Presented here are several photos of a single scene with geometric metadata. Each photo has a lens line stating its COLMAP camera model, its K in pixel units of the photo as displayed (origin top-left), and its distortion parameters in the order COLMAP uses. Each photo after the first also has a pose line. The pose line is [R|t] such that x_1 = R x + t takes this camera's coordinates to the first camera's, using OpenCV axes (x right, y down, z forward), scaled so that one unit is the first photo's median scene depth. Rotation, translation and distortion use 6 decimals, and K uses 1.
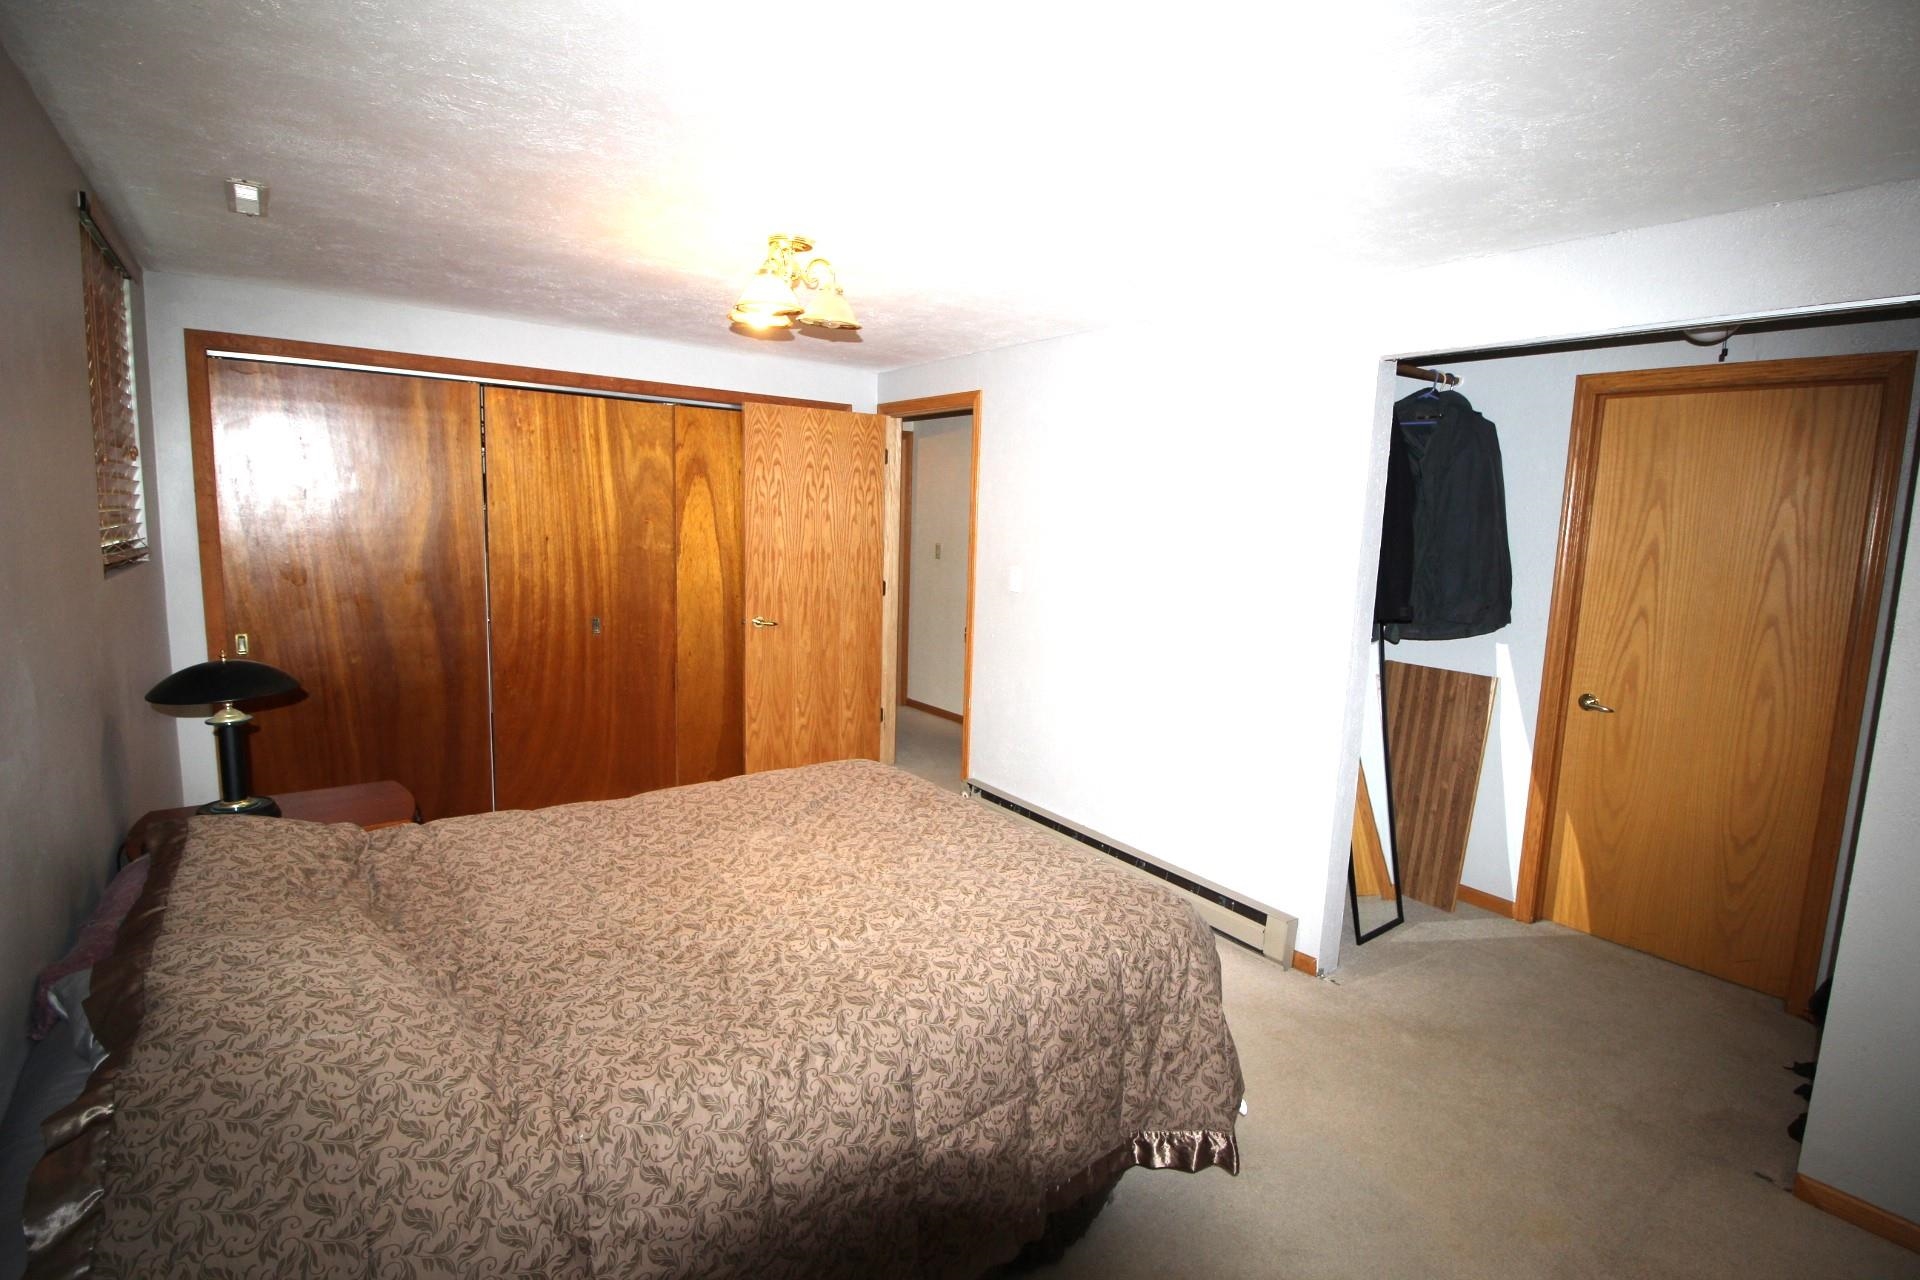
lens RADIAL K [[899.1, 0, 960.0], [0, 899.1, 640.0], [0, 0, 1]] dist [-0.002180, -0.000554]
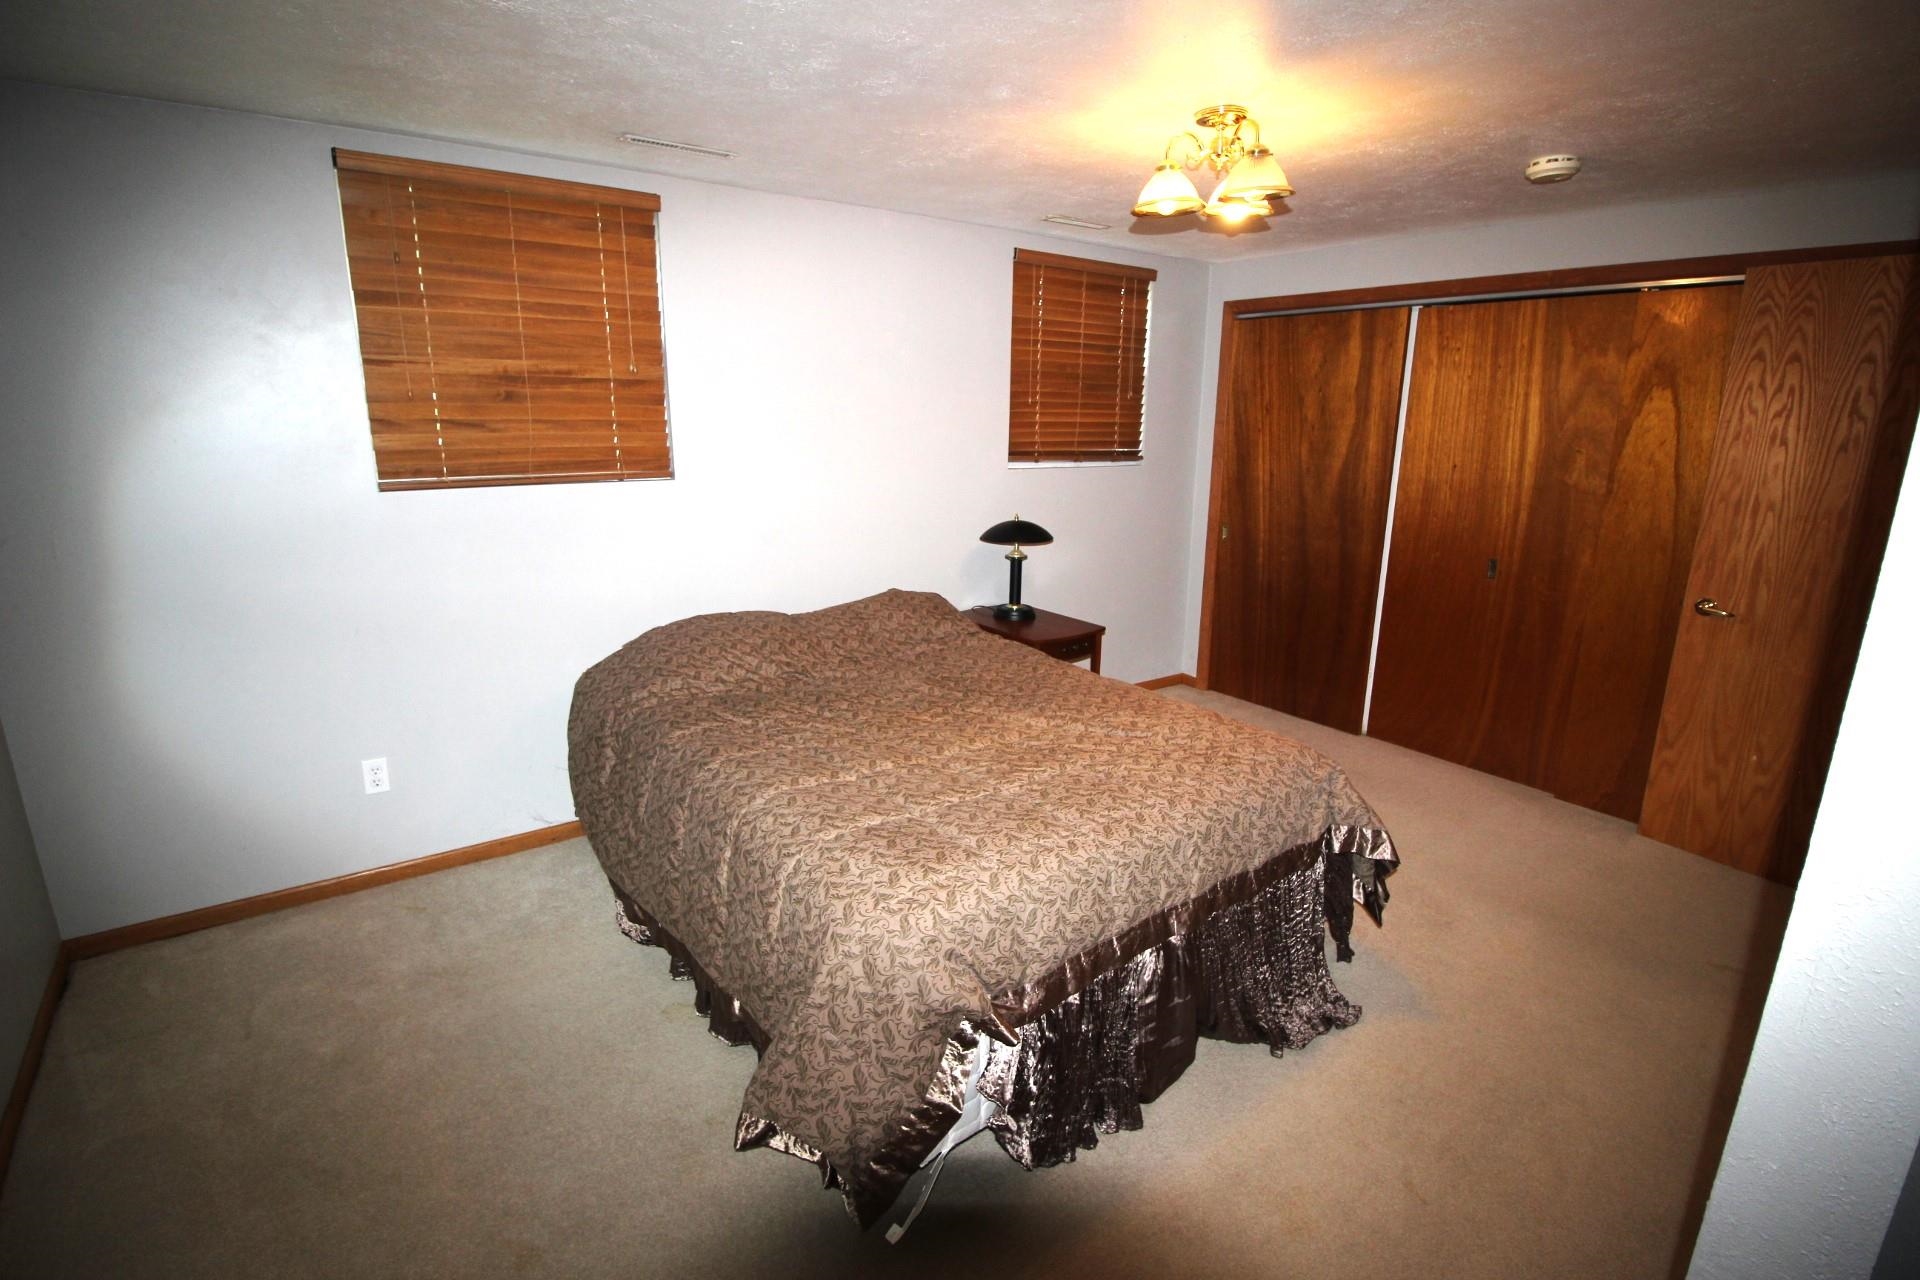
lens RADIAL K [[899.1, 0, 960.0], [0, 899.1, 640.0], [0, 0, 1]] dist [-0.002180, -0.000554]
pose [[0.037751, 0.220923, -0.974560, 0.437541], [-0.152822, 0.965060, 0.212850, -0.056521], [0.987532, 0.140899, 0.070194, 0.436643]]
